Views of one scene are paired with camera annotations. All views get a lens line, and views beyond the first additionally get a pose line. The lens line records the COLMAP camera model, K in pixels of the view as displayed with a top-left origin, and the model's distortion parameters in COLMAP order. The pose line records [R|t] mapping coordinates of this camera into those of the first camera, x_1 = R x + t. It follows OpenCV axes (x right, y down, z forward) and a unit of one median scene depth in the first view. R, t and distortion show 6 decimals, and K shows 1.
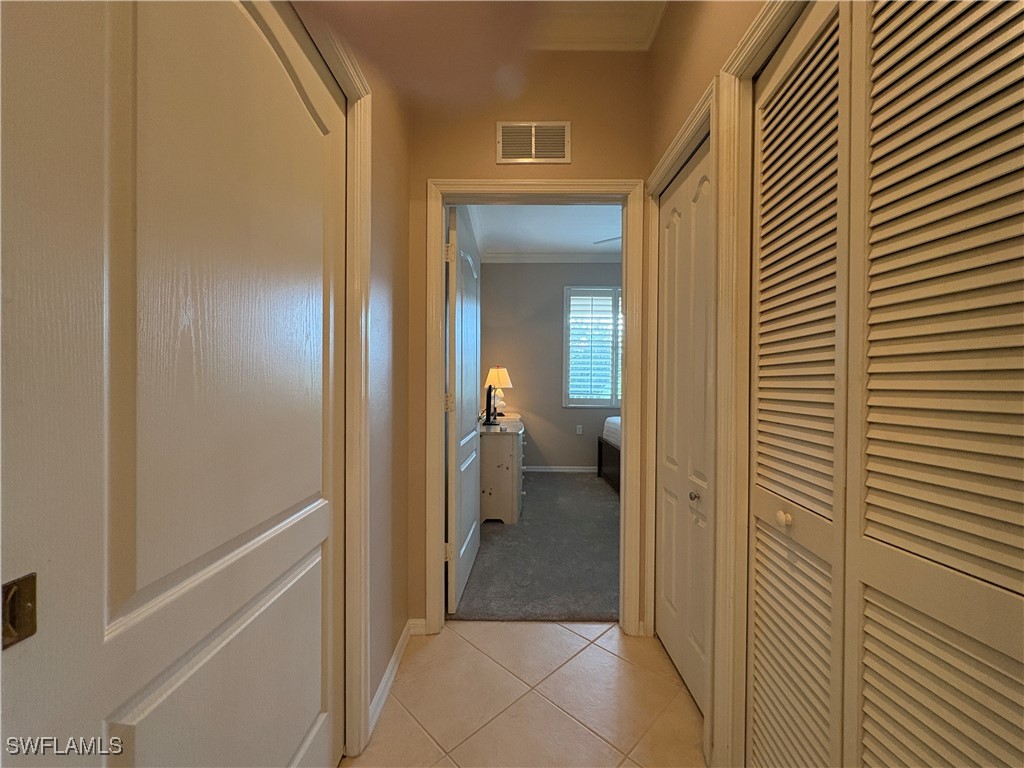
lens RADIAL K [[410.1, 0, 509.6], [0, 410.1, 383.7], [0, 0, 1]] dist [-0.002605, 0.000663]
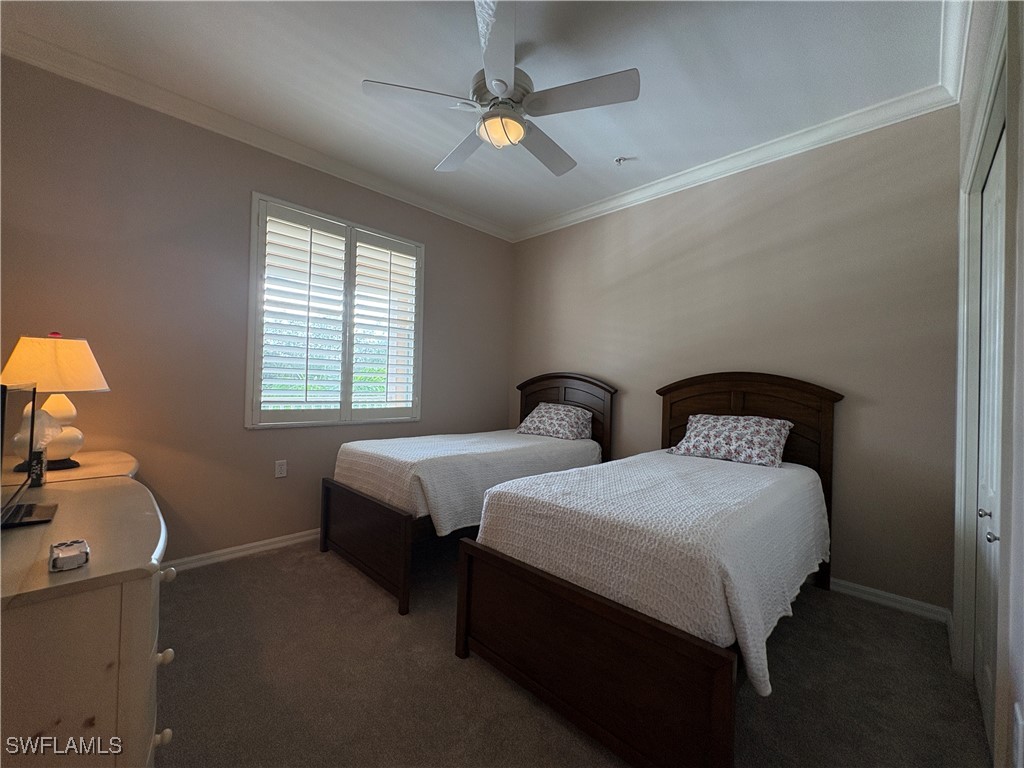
lens RADIAL K [[410.1, 0, 512.5], [0, 410.1, 380.9], [0, 0, 1]] dist [-0.002605, 0.000663]
pose [[0.698389, 0.014908, 0.715563, -0.009193], [-0.011483, 0.999888, -0.009625, -0.001818], [-0.715626, -0.001495, 0.698482, 1.201741]]
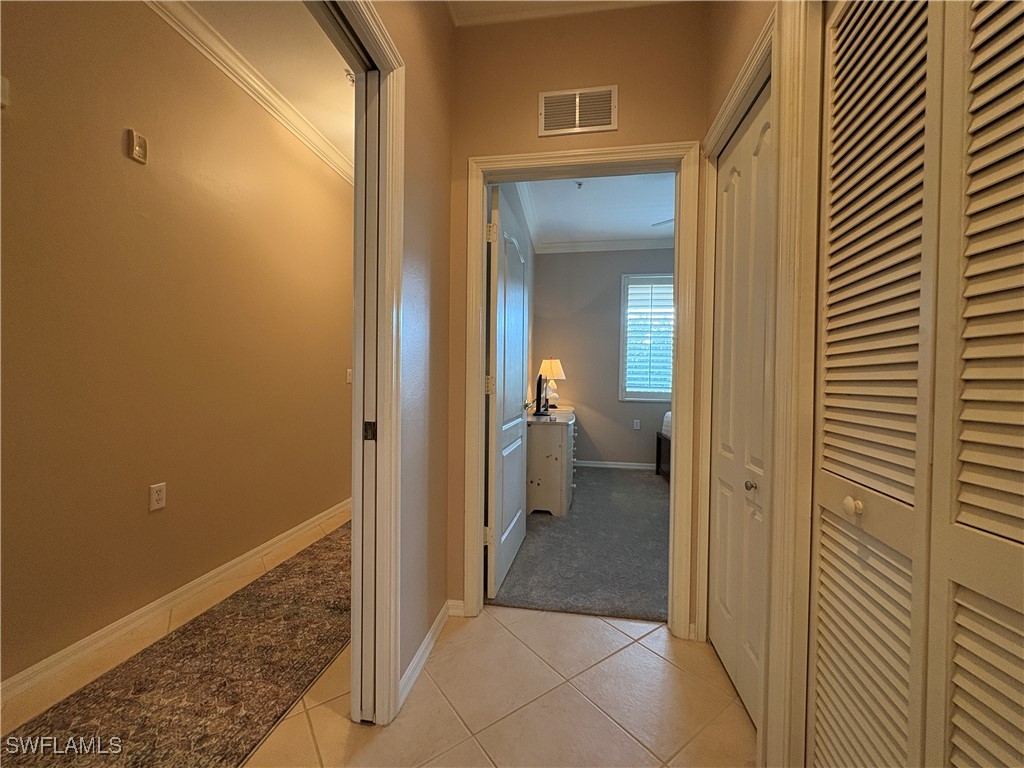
lens RADIAL K [[410.1, 0, 509.5], [0, 410.1, 383.7], [0, 0, 1]] dist [-0.002605, 0.000663]
pose [[0.989235, 0.008749, -0.146073, 0.046673], [-0.007955, 0.999950, 0.006013, 0.039955], [0.146119, -0.004786, 0.989255, 0.033485]]
